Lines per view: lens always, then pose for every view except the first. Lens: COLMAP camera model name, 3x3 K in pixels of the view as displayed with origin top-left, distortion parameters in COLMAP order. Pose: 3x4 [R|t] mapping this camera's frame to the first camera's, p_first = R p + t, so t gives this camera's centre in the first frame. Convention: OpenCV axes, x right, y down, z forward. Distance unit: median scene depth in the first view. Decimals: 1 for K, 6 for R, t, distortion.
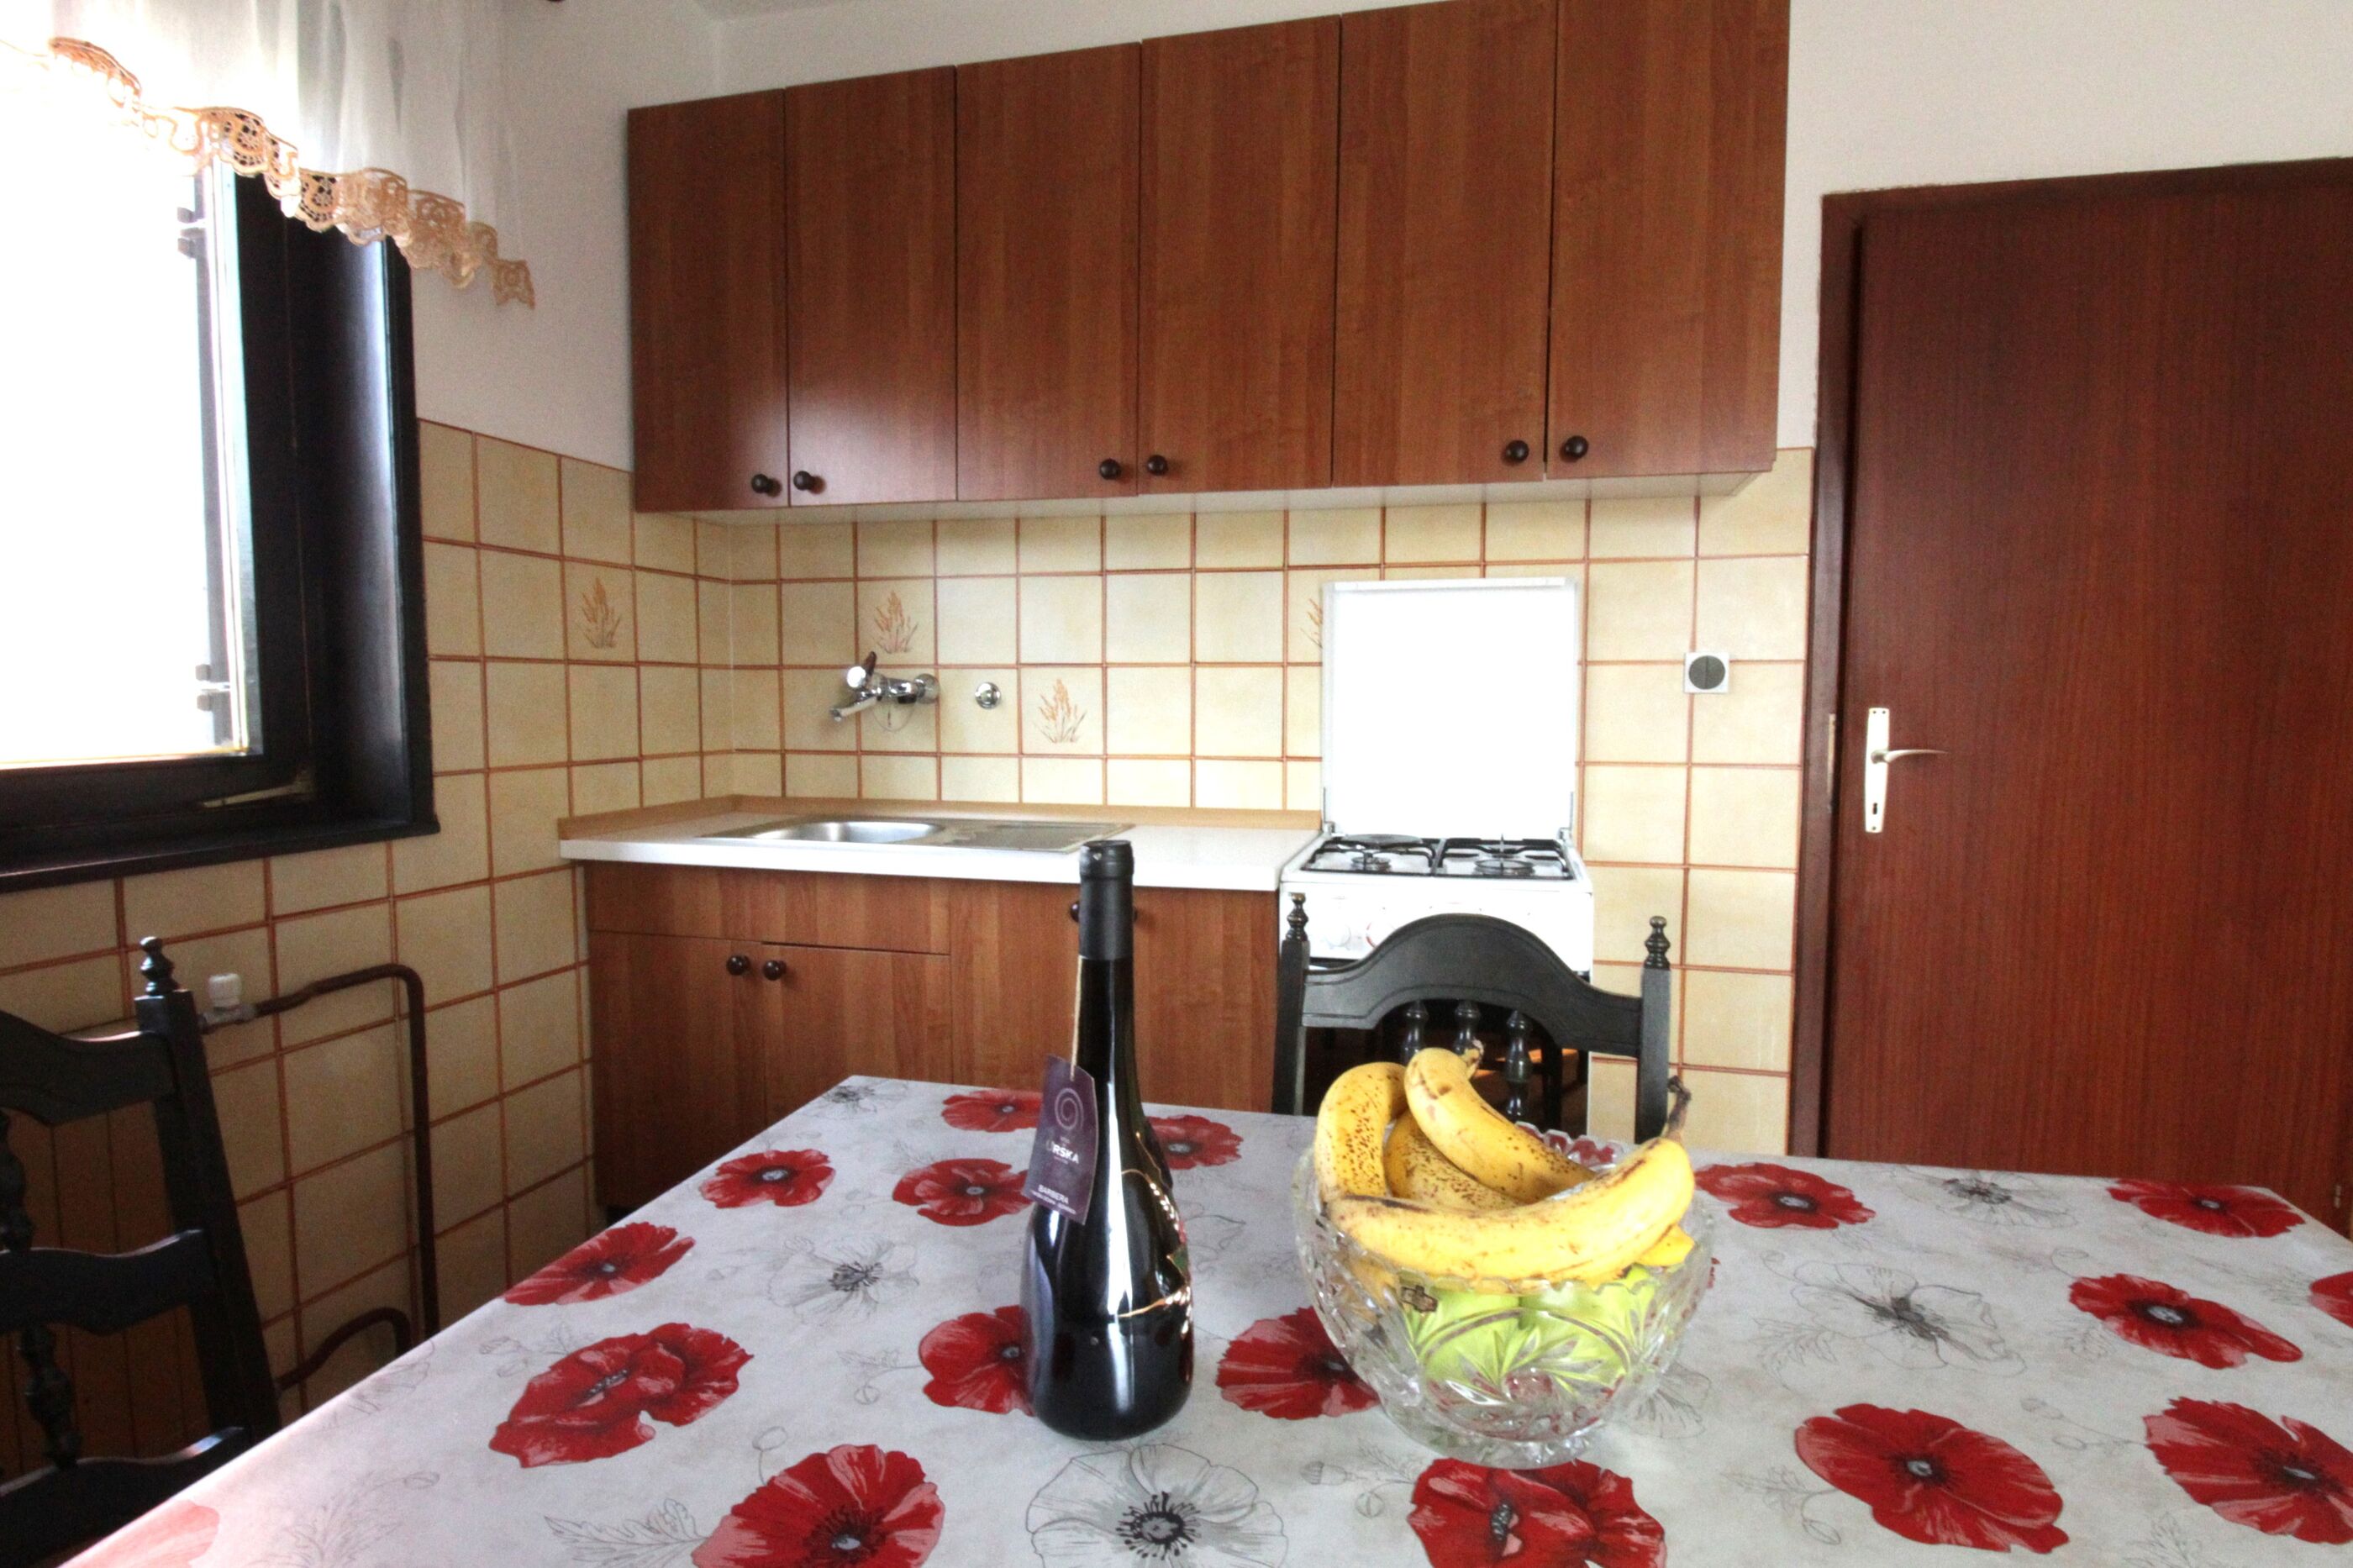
lens RADIAL K [[1176.5, 0, 1196.8], [0, 1176.5, 777.8], [0, 0, 1]] dist [0.001824, -0.016901]
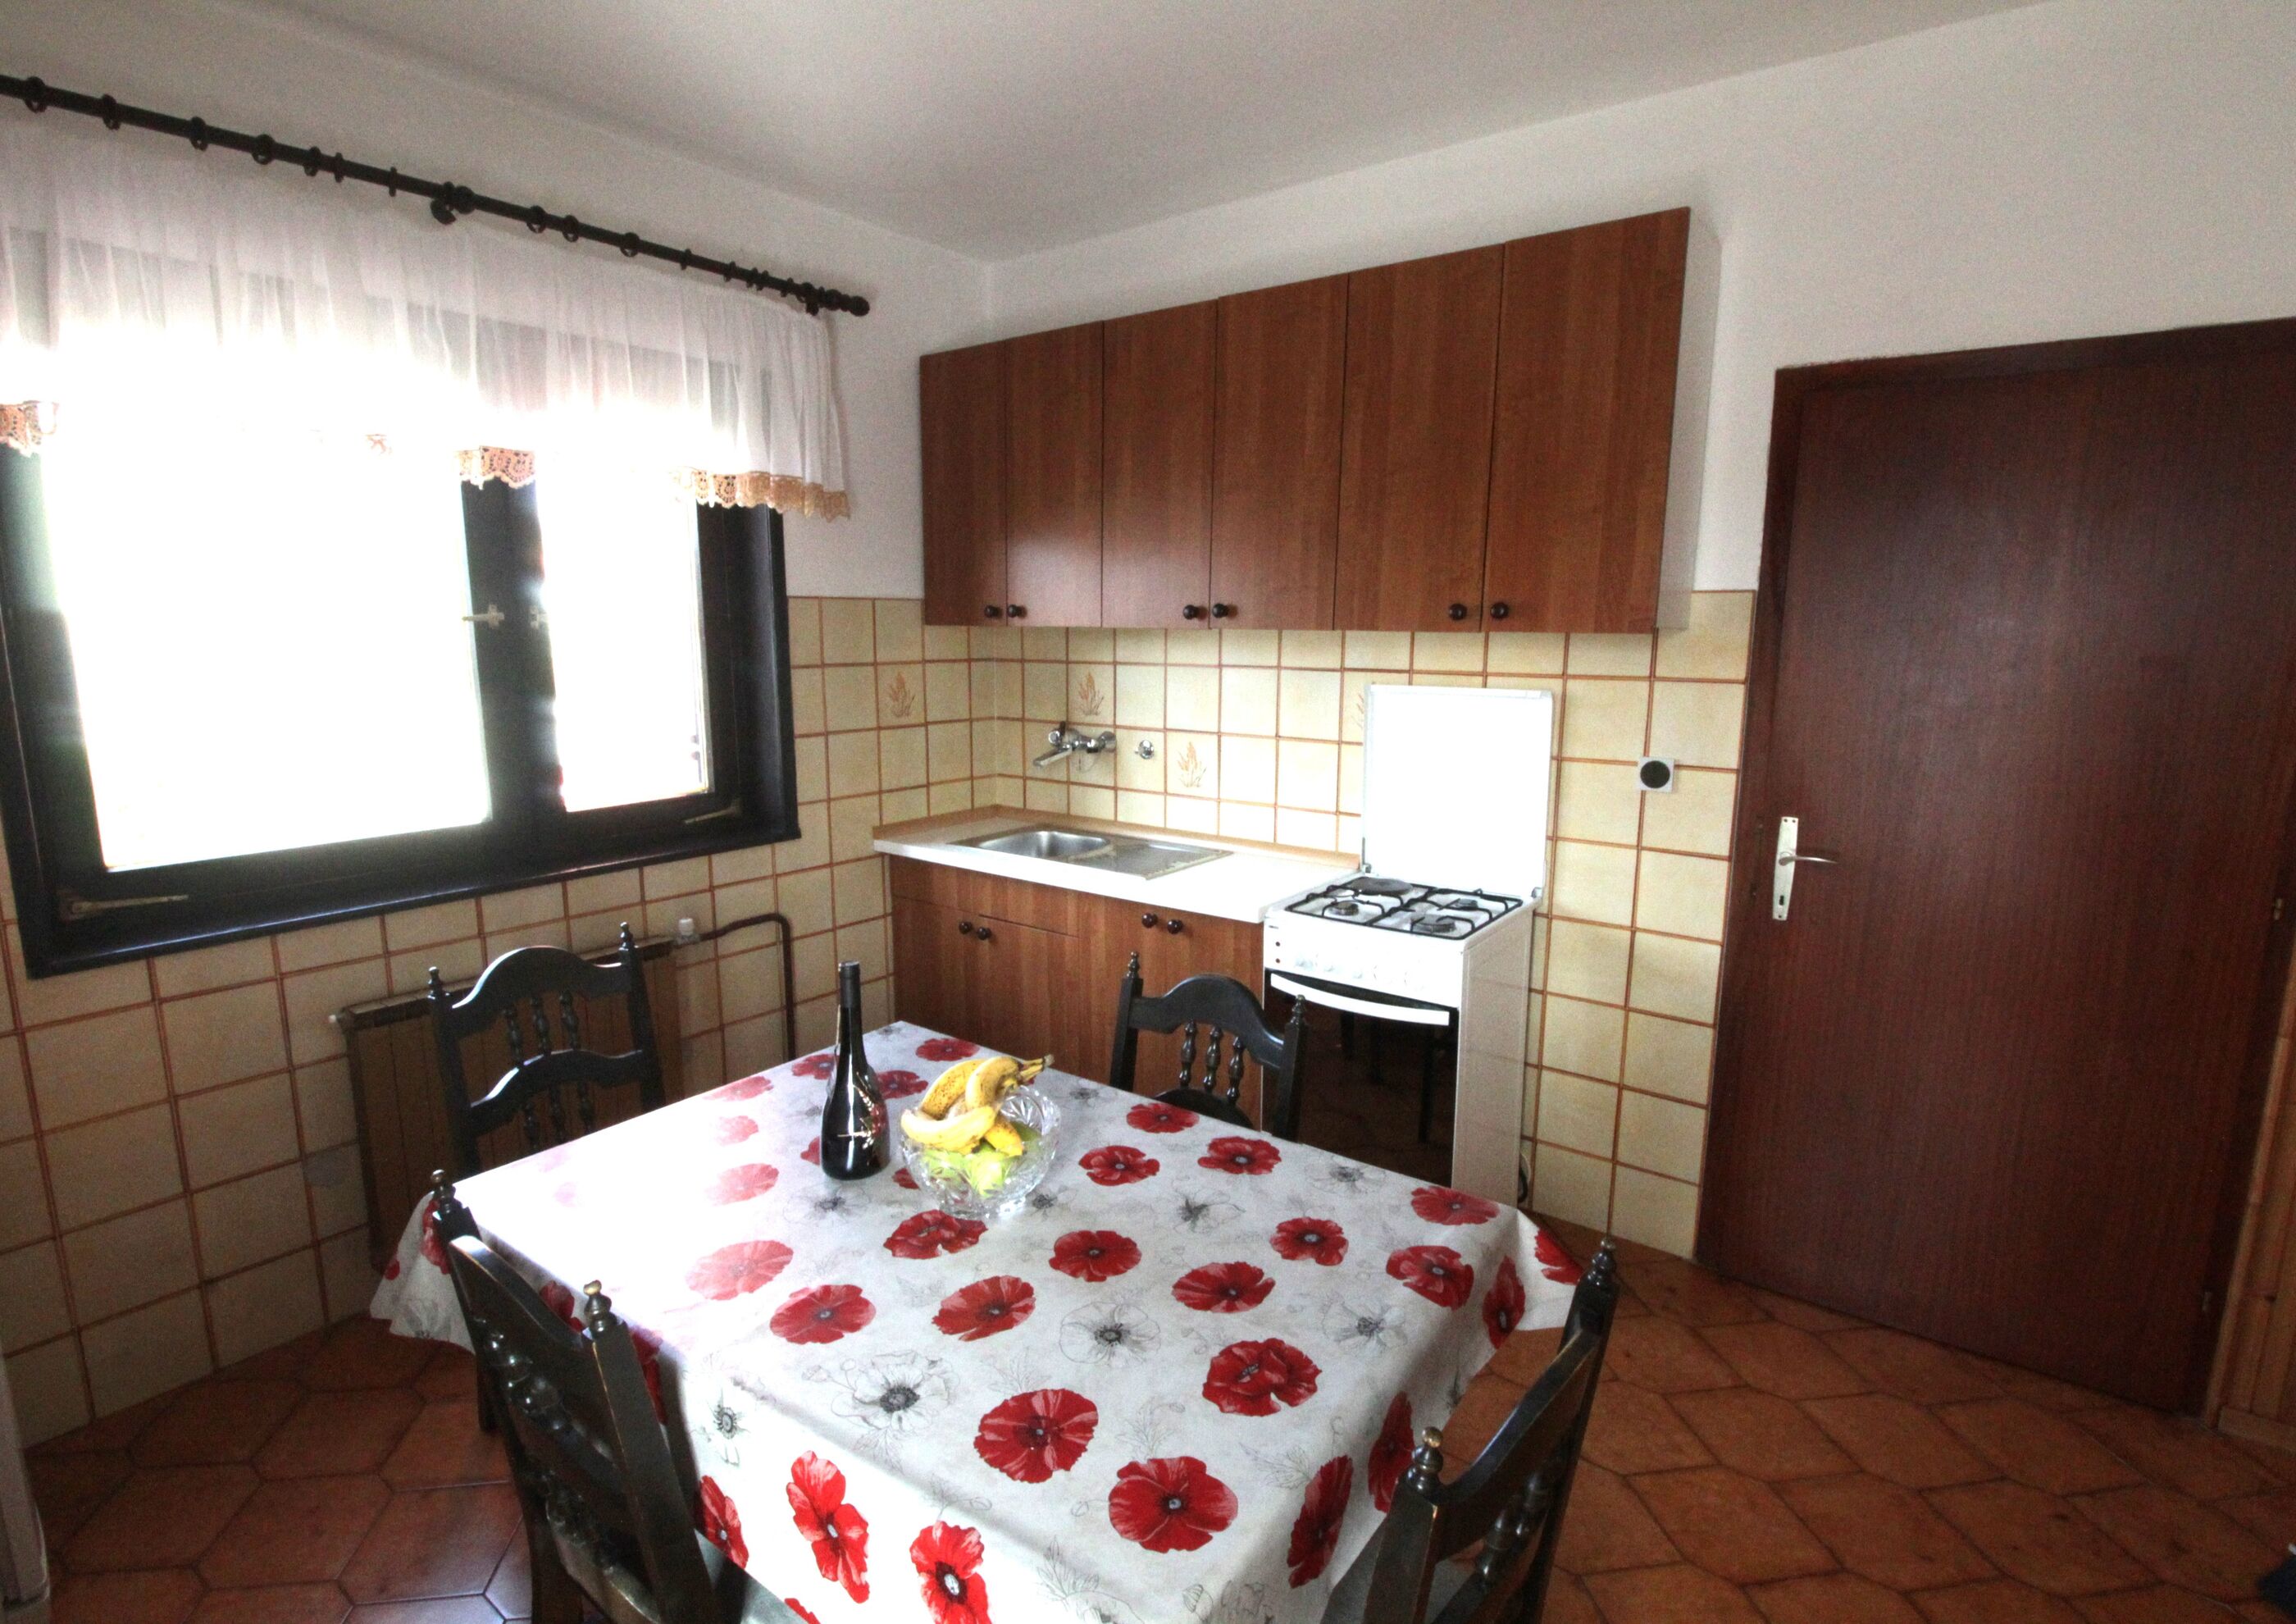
lens RADIAL K [[1133.4, 0, 1137.5], [0, 1133.4, 817.6], [0, 0, 1]] dist [0.000822, -0.012480]
pose [[0.917331, 0.067640, -0.392338, 0.428878], [-0.028888, 0.994173, 0.103855, -0.159640], [0.397077, -0.083936, 0.913939, -0.299137]]
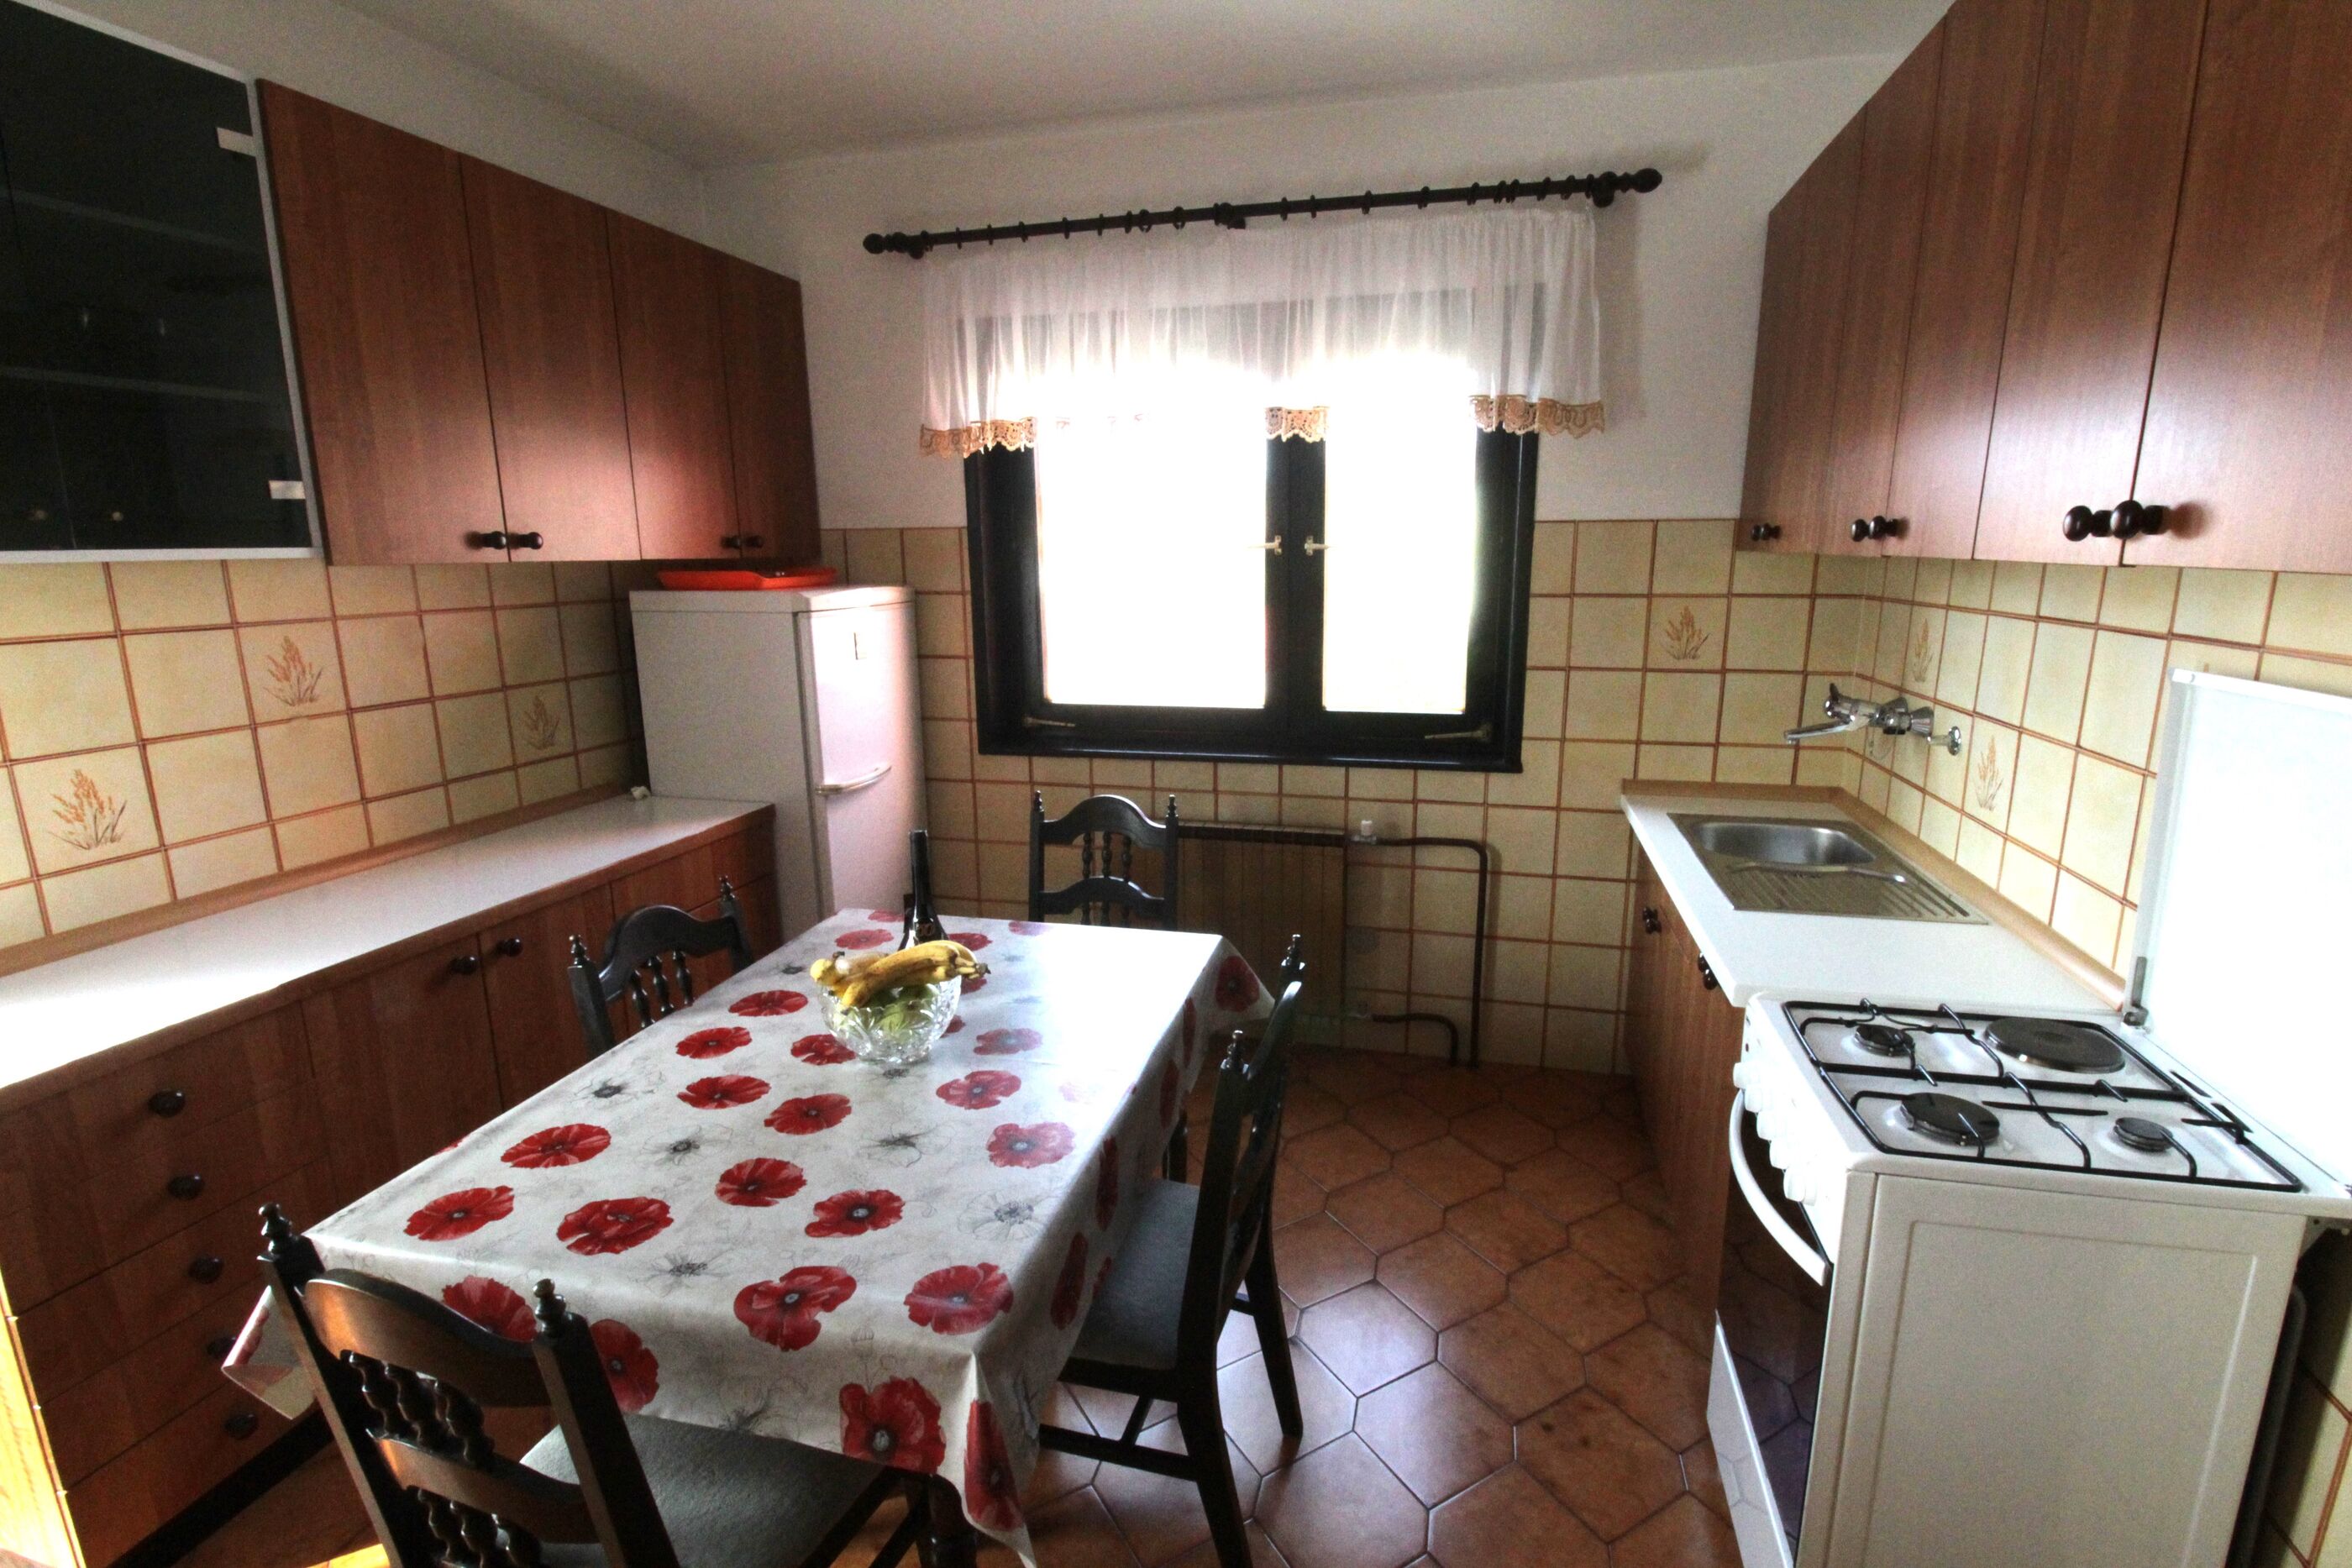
lens RADIAL K [[1093.7, 0, 1199.2], [0, 1093.7, 778.6], [0, 0, 1]] dist [0.000153, -0.012729]
pose [[0.000322, 0.203142, -0.979149, 0.819261], [-0.066765, 0.976969, 0.202667, -0.215259], [0.997769, 0.065308, 0.013877, 0.494769]]
